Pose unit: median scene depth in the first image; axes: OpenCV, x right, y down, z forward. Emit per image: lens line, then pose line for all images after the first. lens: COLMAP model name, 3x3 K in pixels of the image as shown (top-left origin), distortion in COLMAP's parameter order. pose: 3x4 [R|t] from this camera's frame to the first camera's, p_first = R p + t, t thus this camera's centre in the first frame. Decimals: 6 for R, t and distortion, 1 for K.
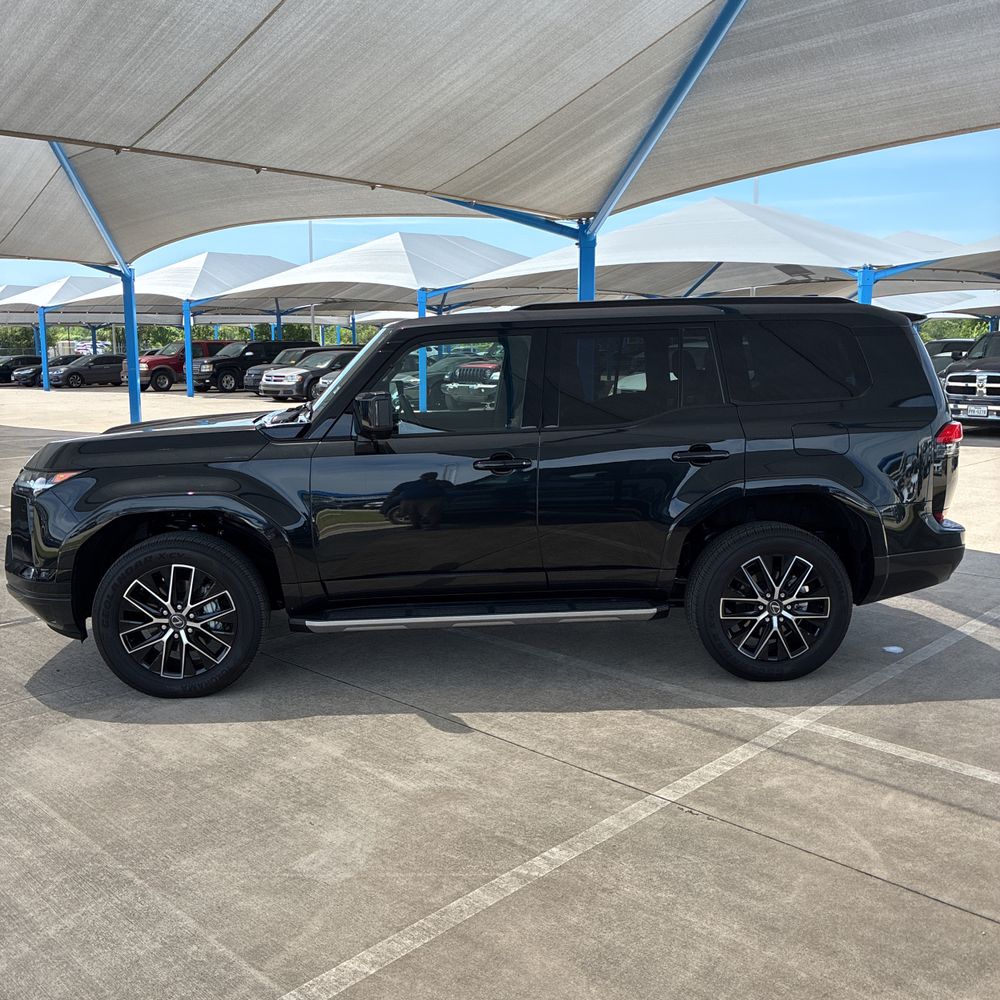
lens RADIAL K [[1018.1, 0, 497.5], [0, 1018.1, 497.8], [0, 0, 1]] dist [0.010849, 0.000000]
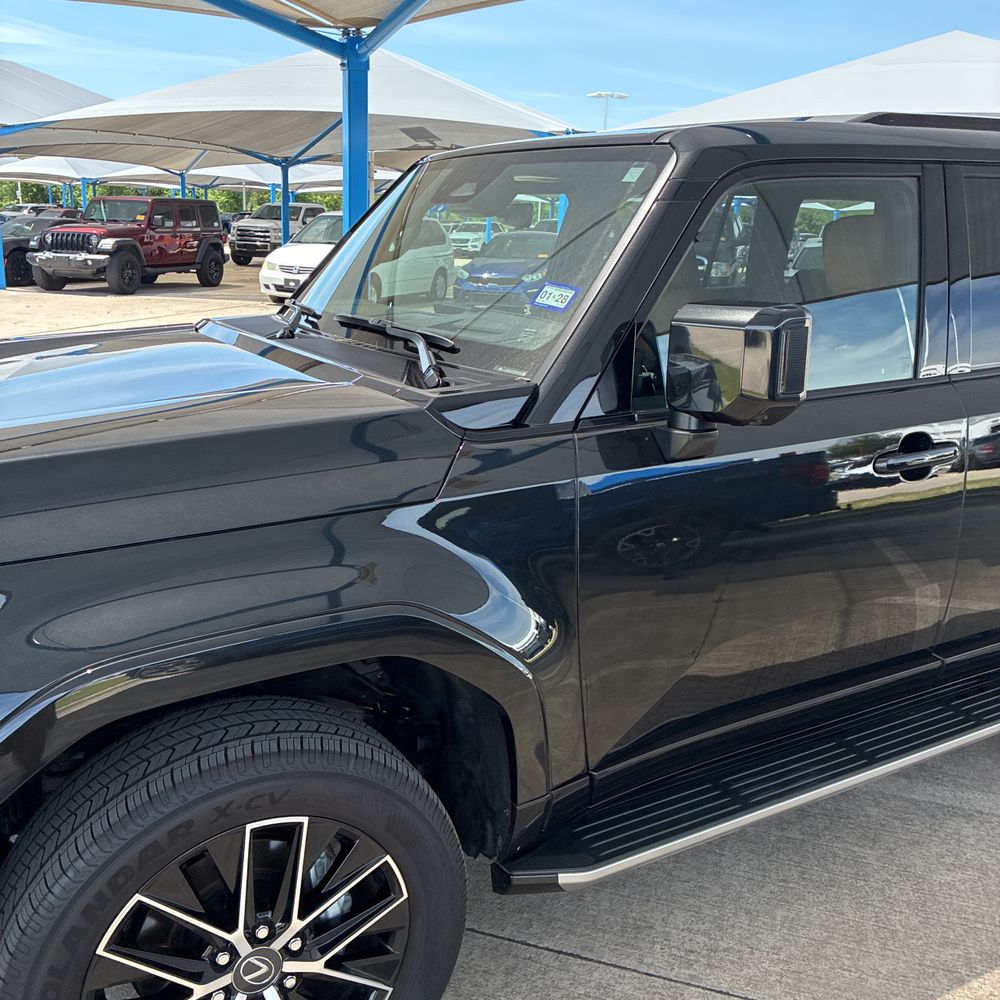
lens RADIAL K [[1018.1, 0, 500.8], [0, 1018.1, 492.8], [0, 0, 1]] dist [0.010849, 0.000000]
pose [[0.903293, -0.078873, 0.421711, -0.373314], [0.028949, 0.991921, 0.123512, -0.082110], [-0.428045, -0.099359, 0.898279, 0.666203]]
